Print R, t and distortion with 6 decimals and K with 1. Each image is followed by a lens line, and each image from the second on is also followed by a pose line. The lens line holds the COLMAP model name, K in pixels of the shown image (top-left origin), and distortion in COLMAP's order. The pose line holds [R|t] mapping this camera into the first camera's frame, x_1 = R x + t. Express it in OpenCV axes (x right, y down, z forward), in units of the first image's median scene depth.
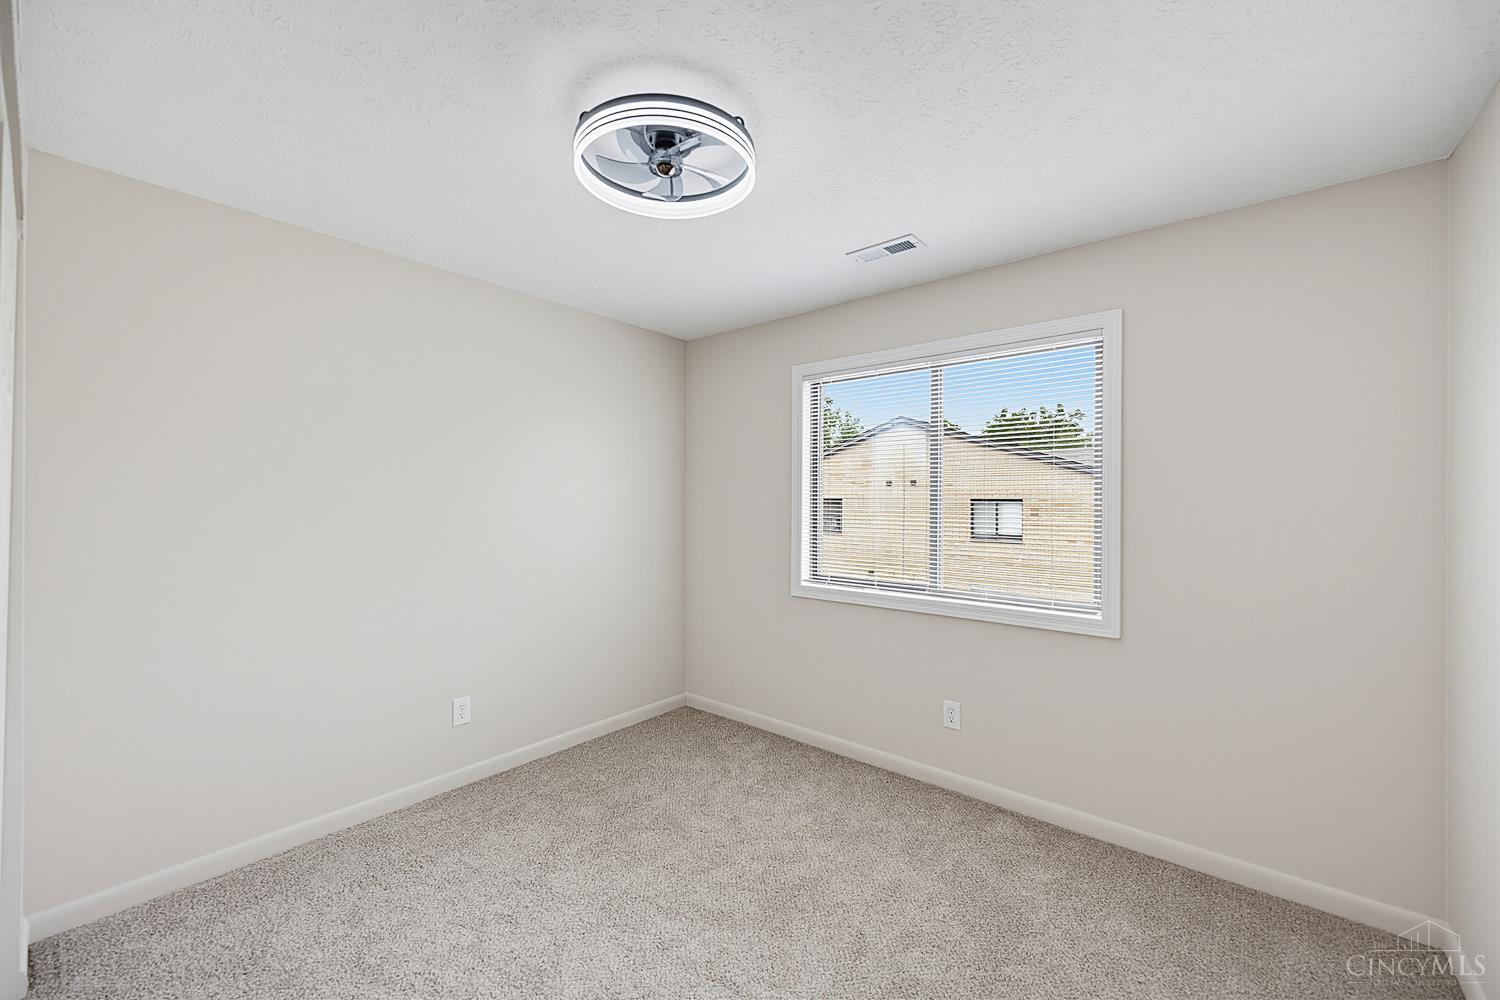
lens RADIAL K [[595.4, 0, 750.0], [0, 595.4, 500.0], [0, 0, 1]] dist [0.001069, -0.000045]
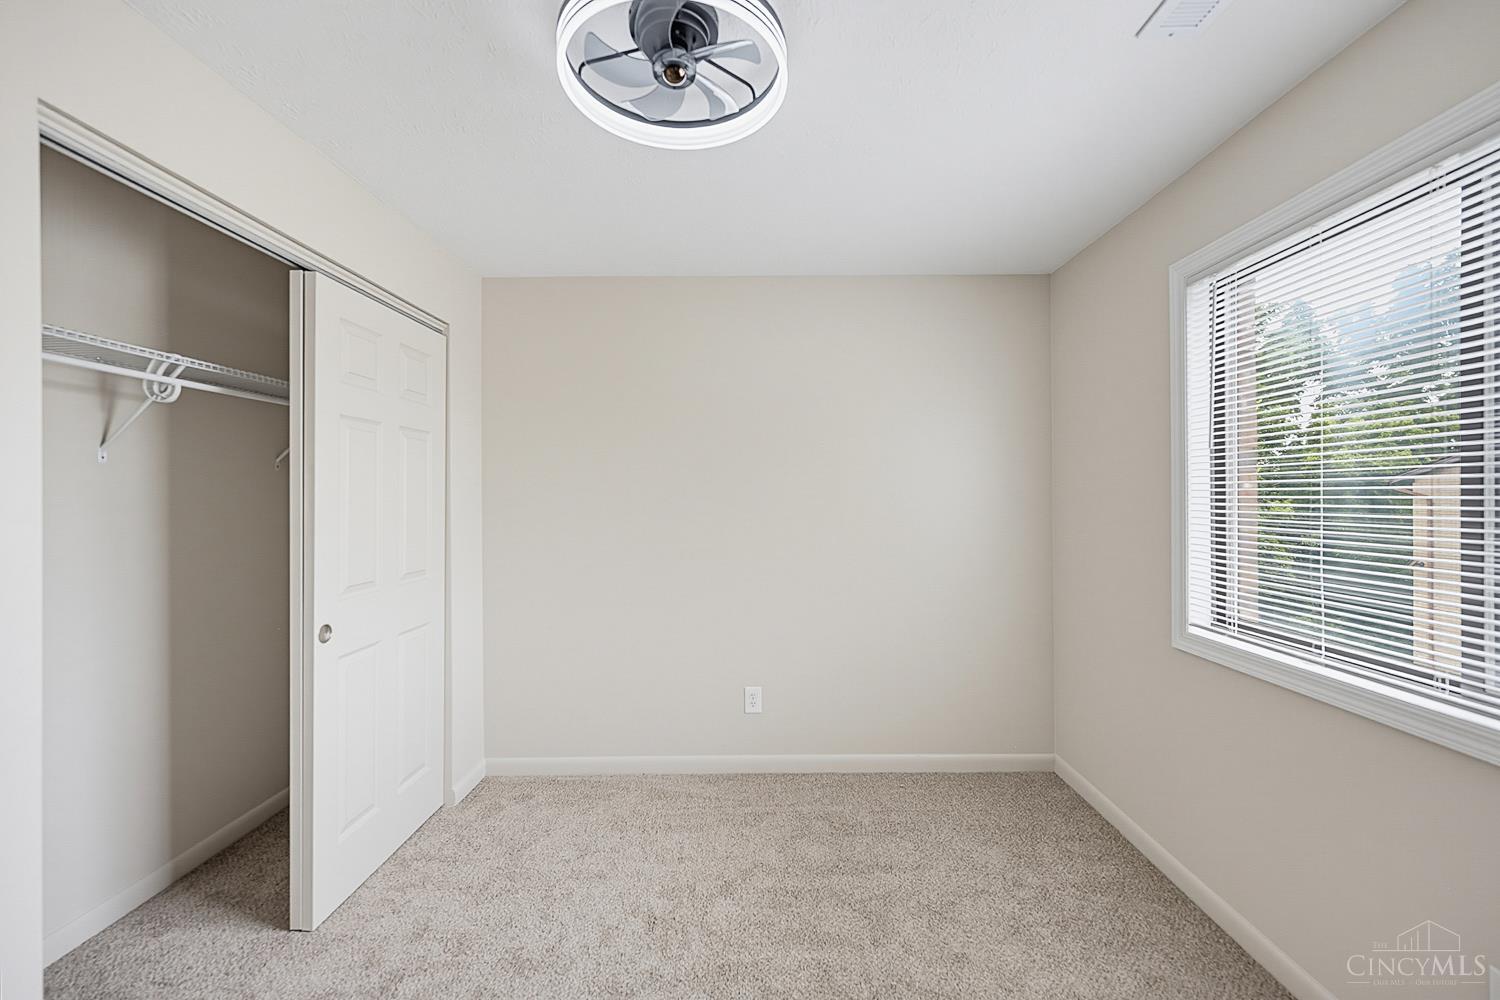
lens RADIAL K [[605.2, 0, 763.8], [0, 605.2, 493.6], [0, 0, 1]] dist [0.000212, 0.000072]
pose [[0.638055, -0.011069, -0.769911, 0.318666], [0.010749, 0.999927, -0.005469, 0.004265], [0.769916, -0.004786, 0.638128, 0.331925]]
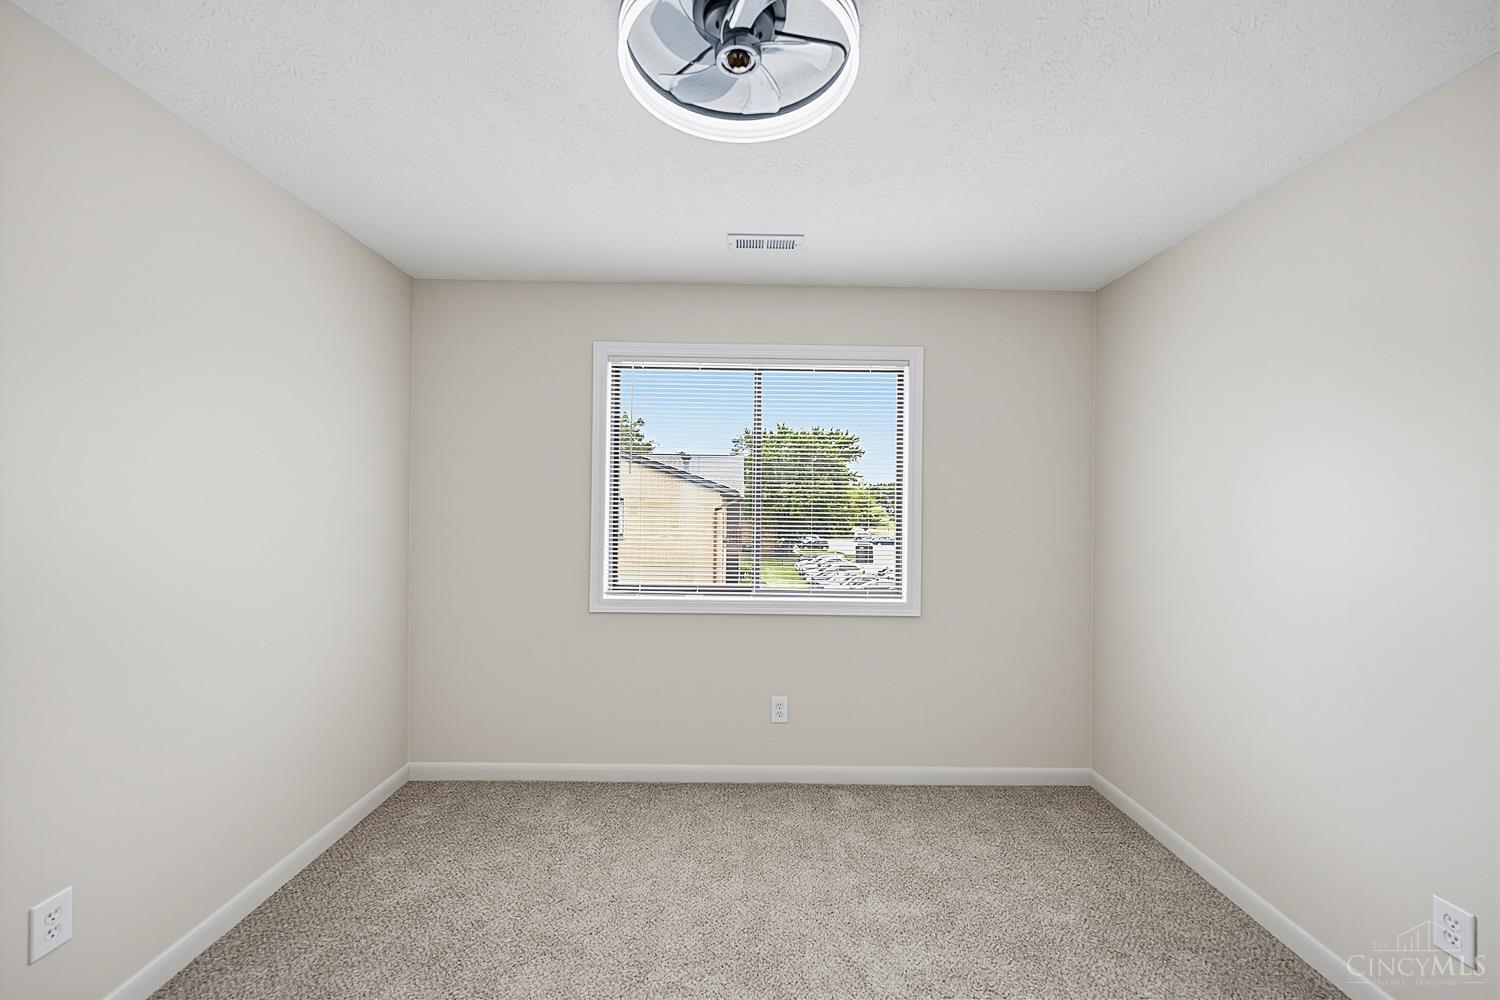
lens RADIAL K [[595.4, 0, 750.0], [0, 595.4, 500.0], [0, 0, 1]] dist [0.001069, -0.000045]
pose [[0.756668, 0.008090, 0.653749, -0.357269], [-0.010893, 0.999941, 0.000233, -0.002114], [-0.653708, -0.007298, 0.756711, 0.241666]]
